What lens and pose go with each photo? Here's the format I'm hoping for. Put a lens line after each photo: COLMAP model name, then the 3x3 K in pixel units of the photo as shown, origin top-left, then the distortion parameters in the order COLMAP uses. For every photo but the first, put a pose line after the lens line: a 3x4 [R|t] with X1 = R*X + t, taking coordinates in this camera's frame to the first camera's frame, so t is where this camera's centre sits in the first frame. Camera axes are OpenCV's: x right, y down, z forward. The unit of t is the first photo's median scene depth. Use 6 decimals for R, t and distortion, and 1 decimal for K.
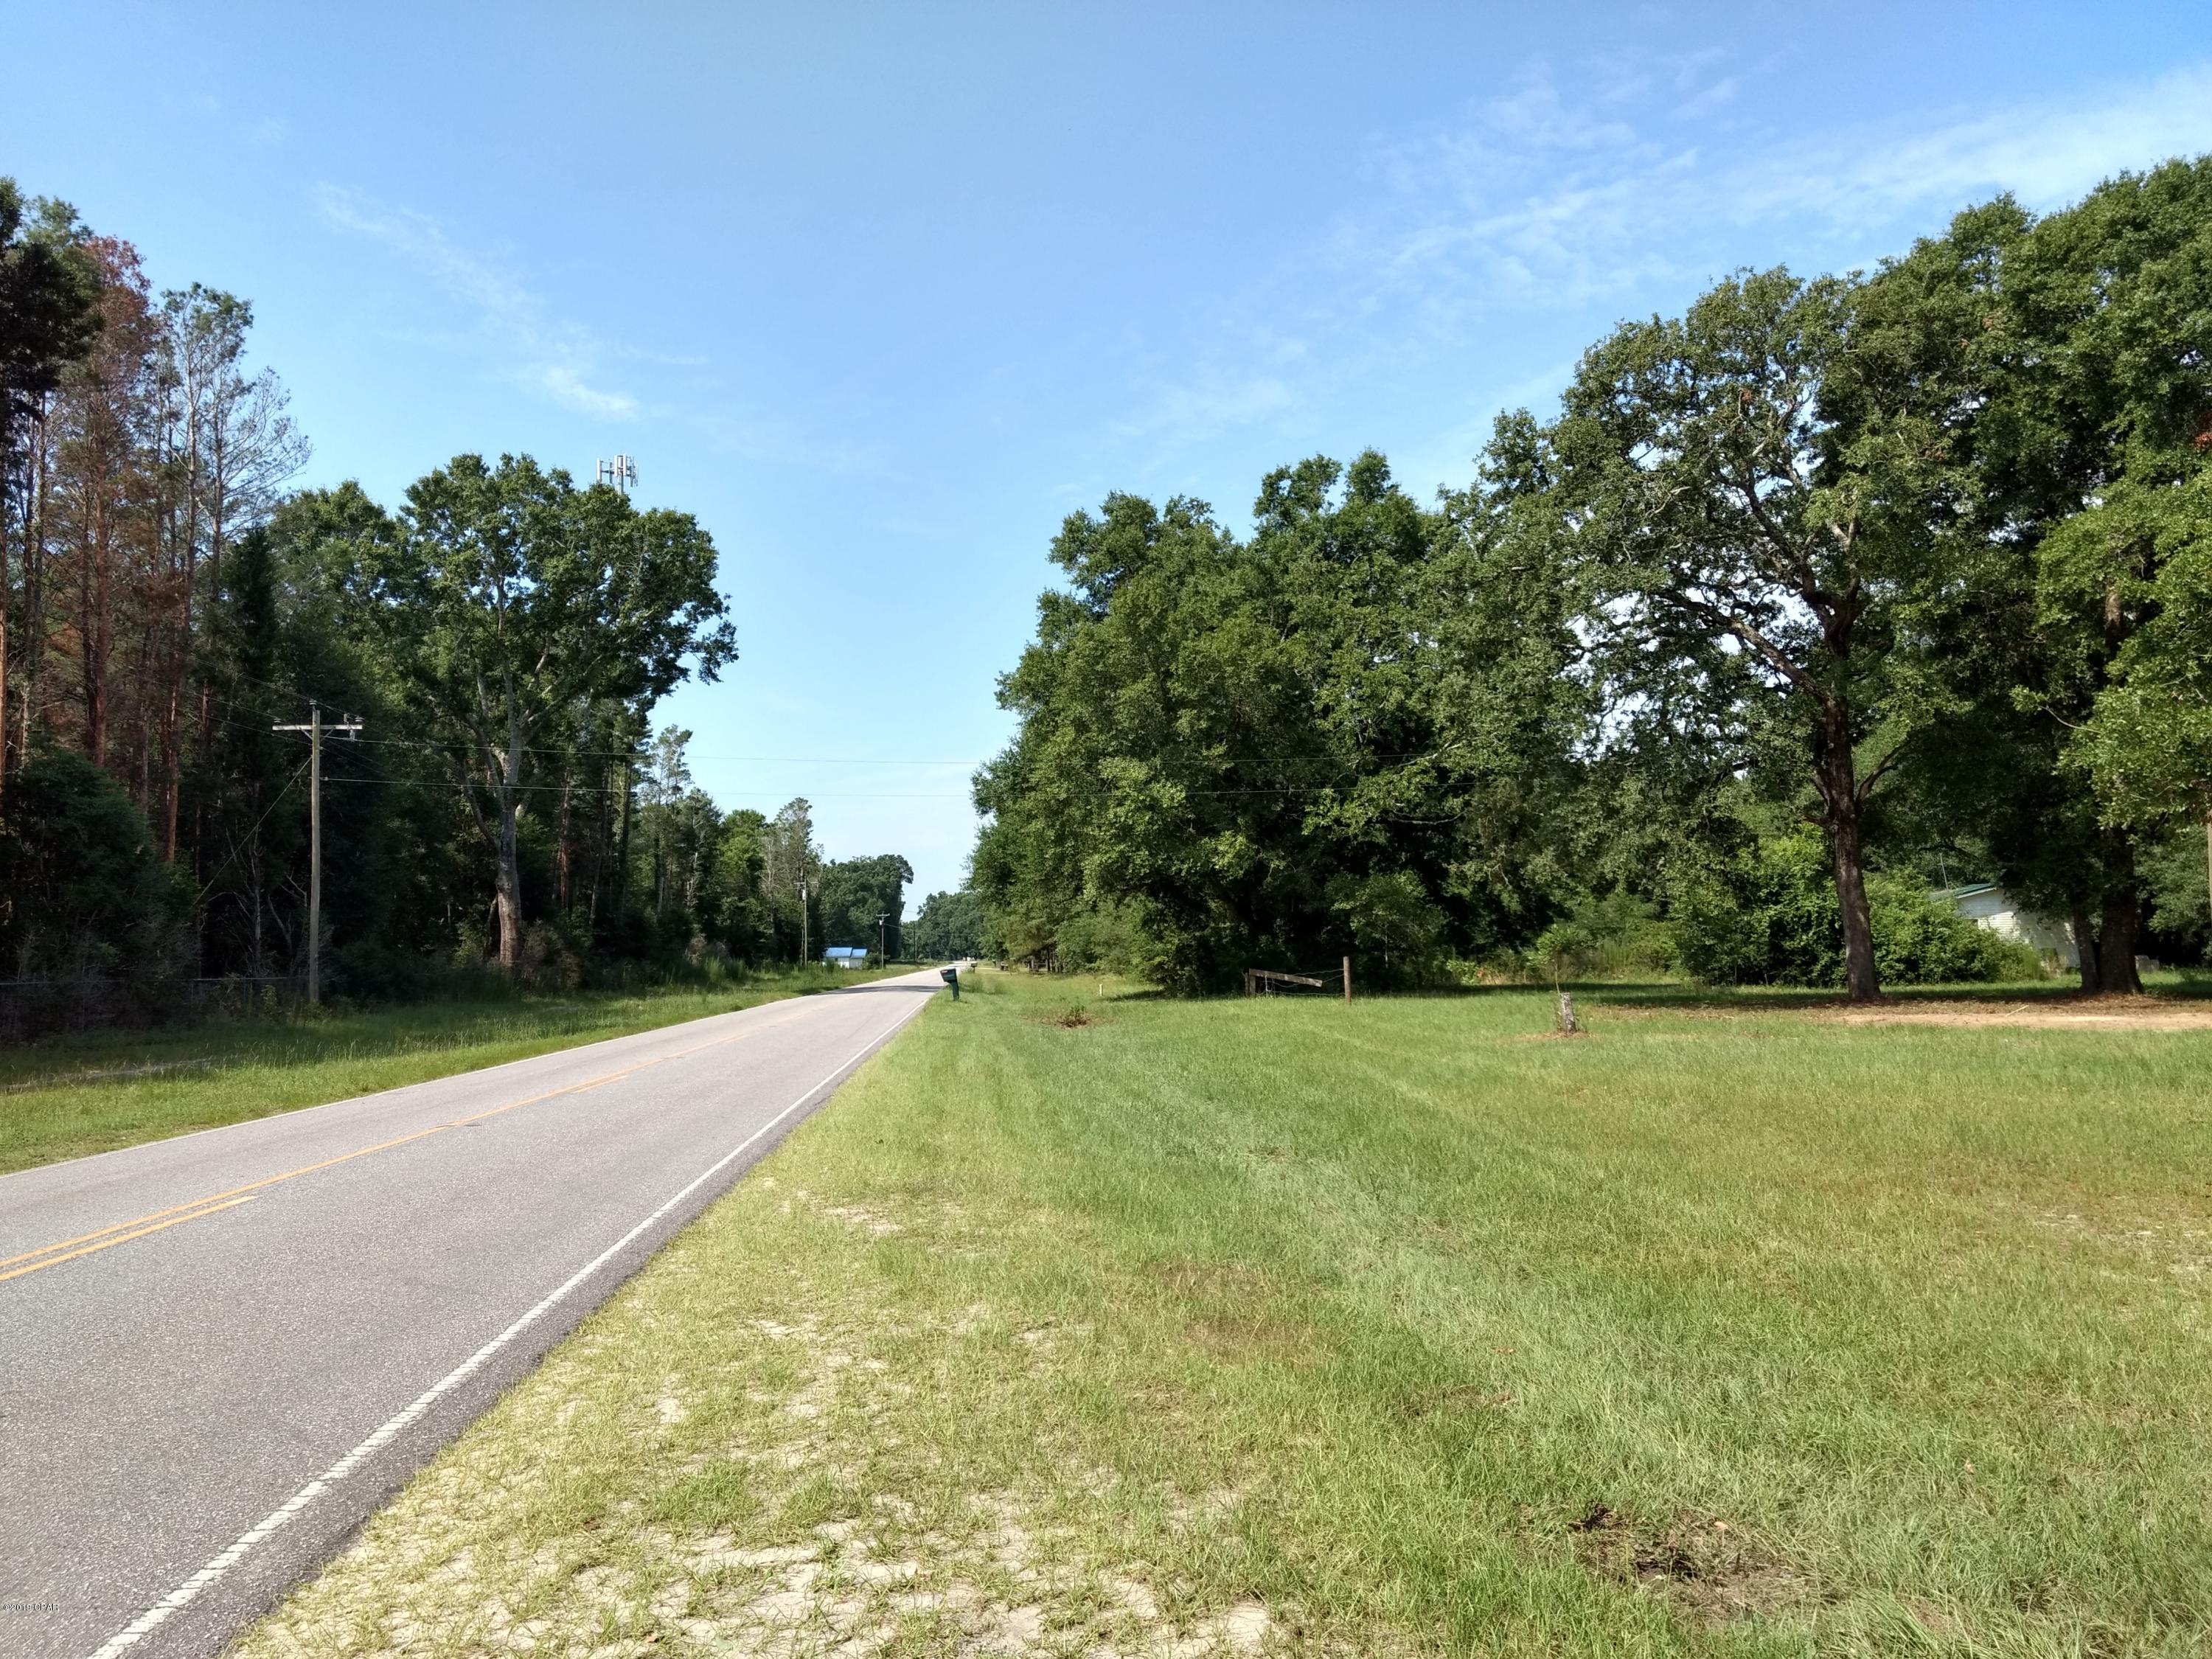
lens RADIAL K [[1722.3, 0, 1079.9], [0, 1722.3, 823.6], [0, 0, 1]] dist [0.035458, -0.004593]
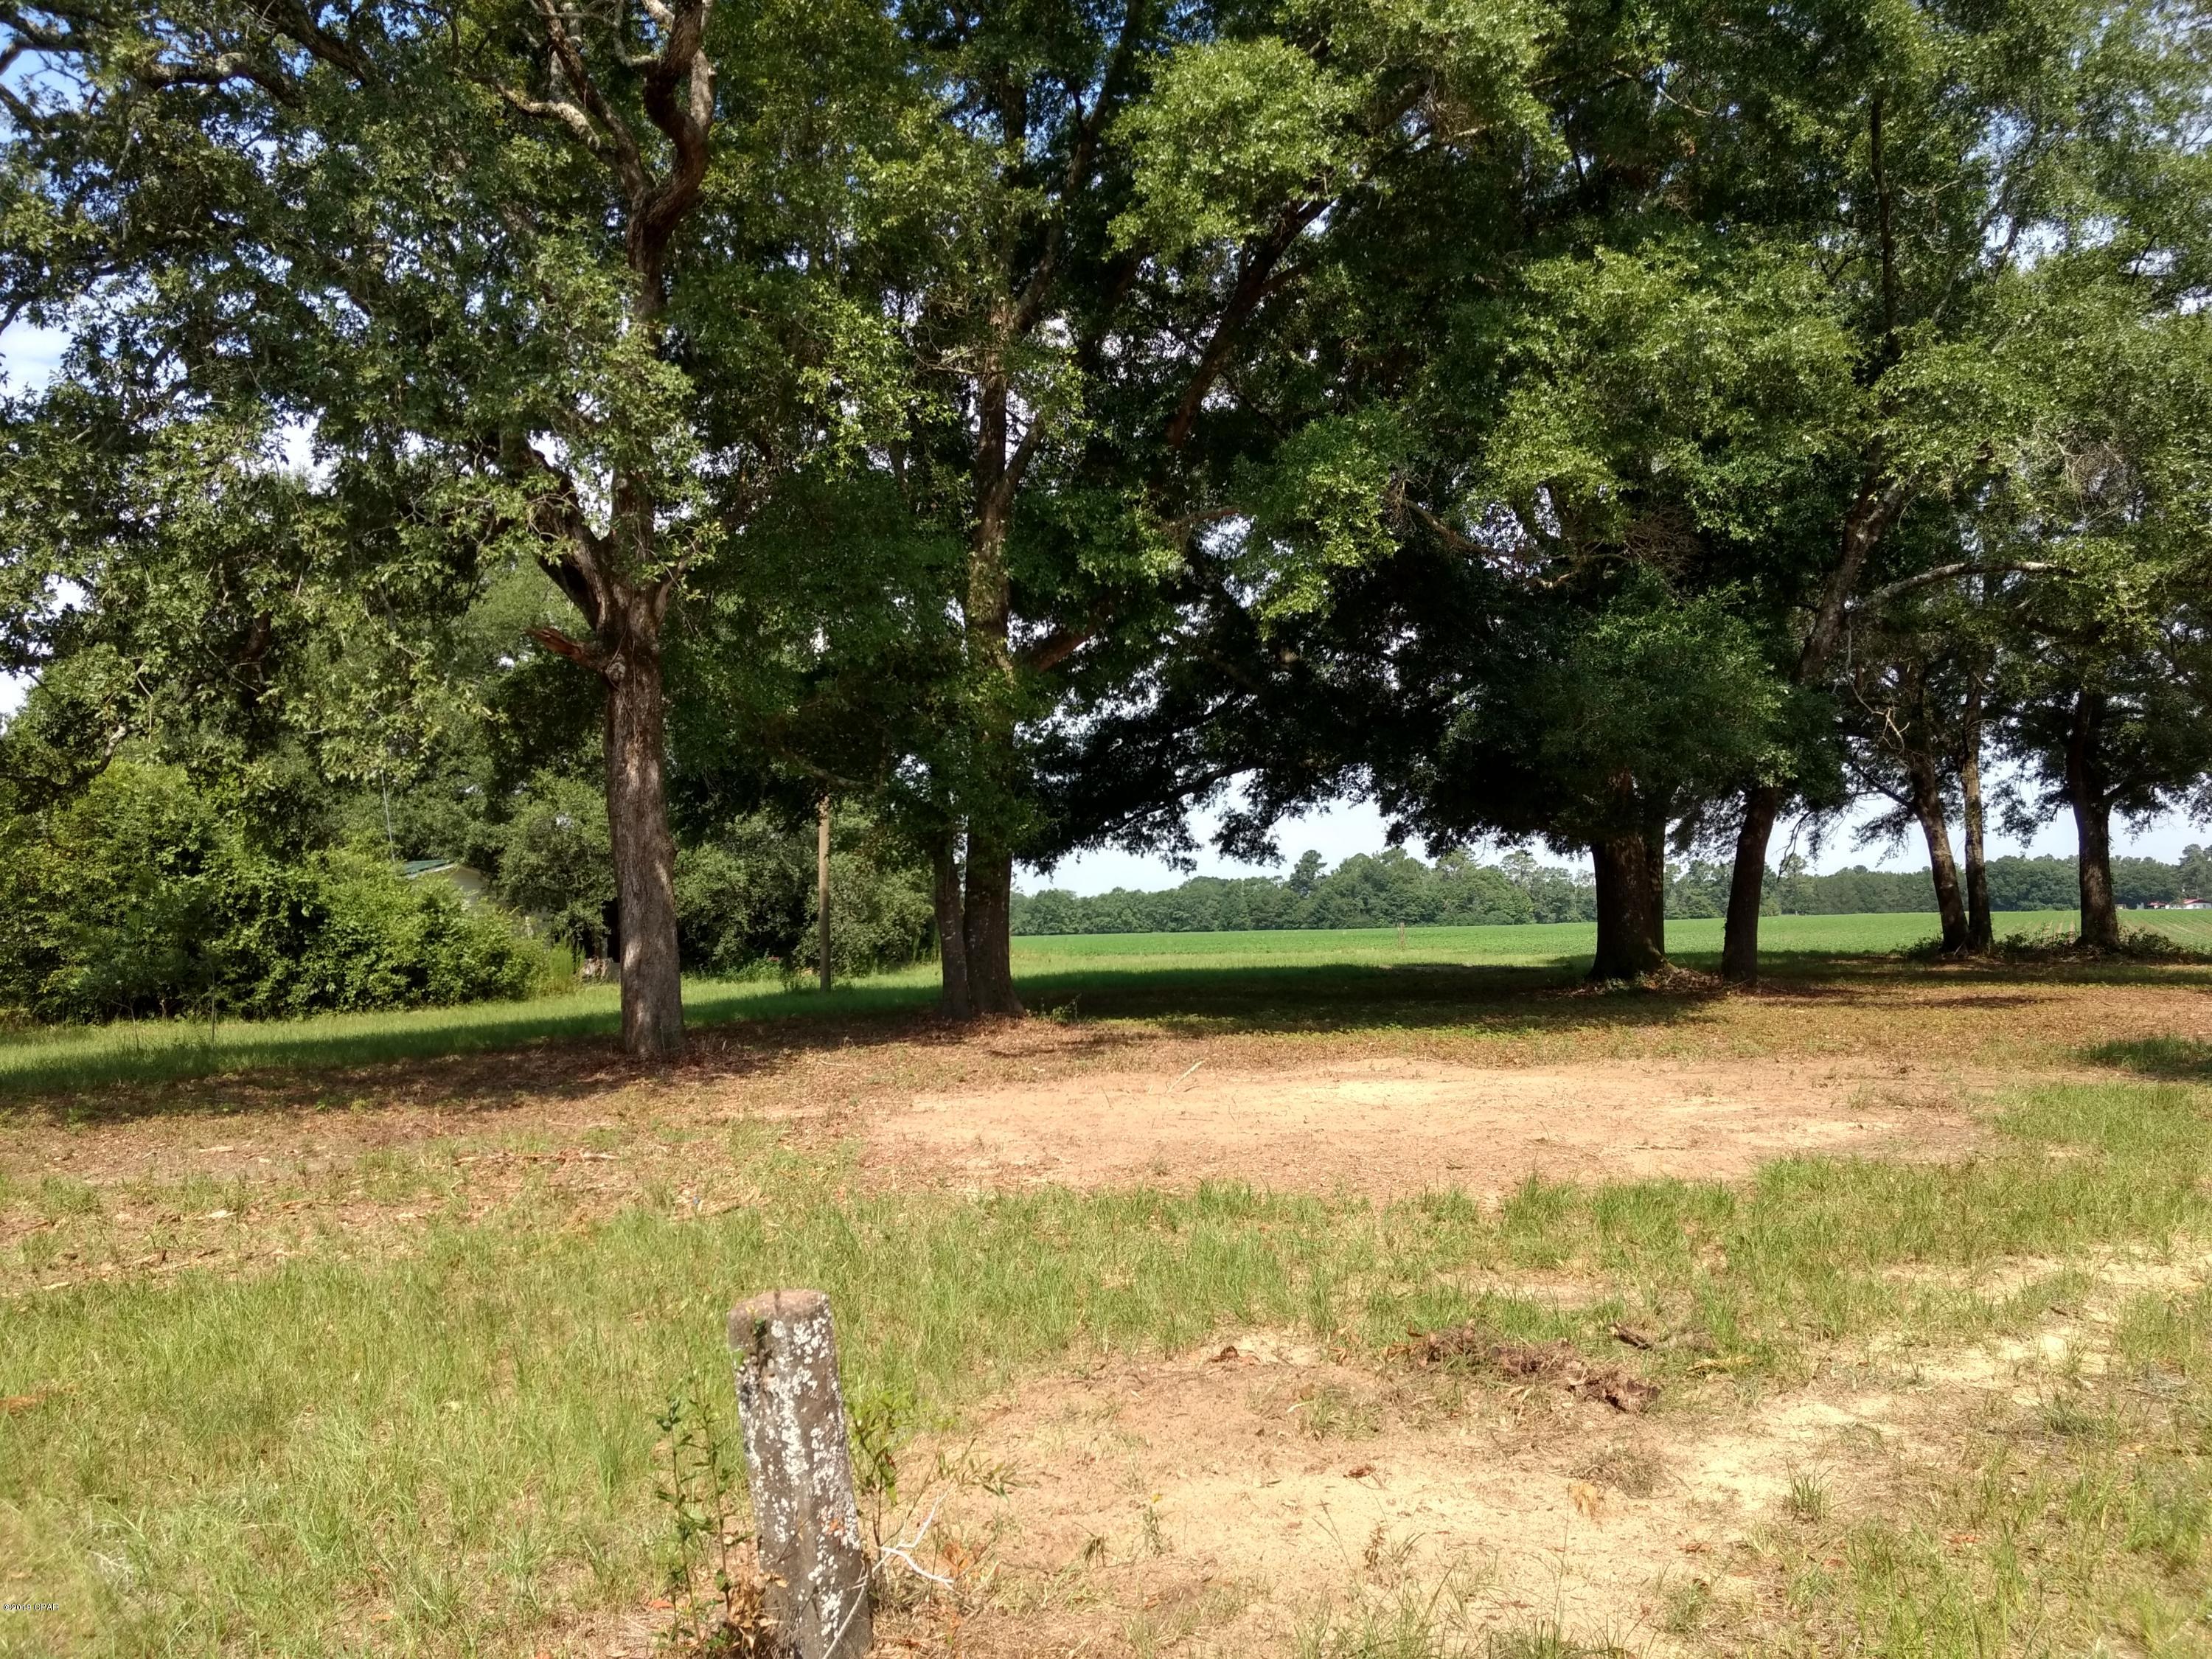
lens RADIAL K [[1722.3, 0, 1107.9], [0, 1722.3, 824.3], [0, 0, 1]] dist [0.035458, -0.004593]
pose [[0.547000, 0.052949, 0.835457, 0.179462], [-0.048402, 0.998329, -0.031581, 0.065474], [-0.835732, -0.023163, 0.548648, 0.861238]]
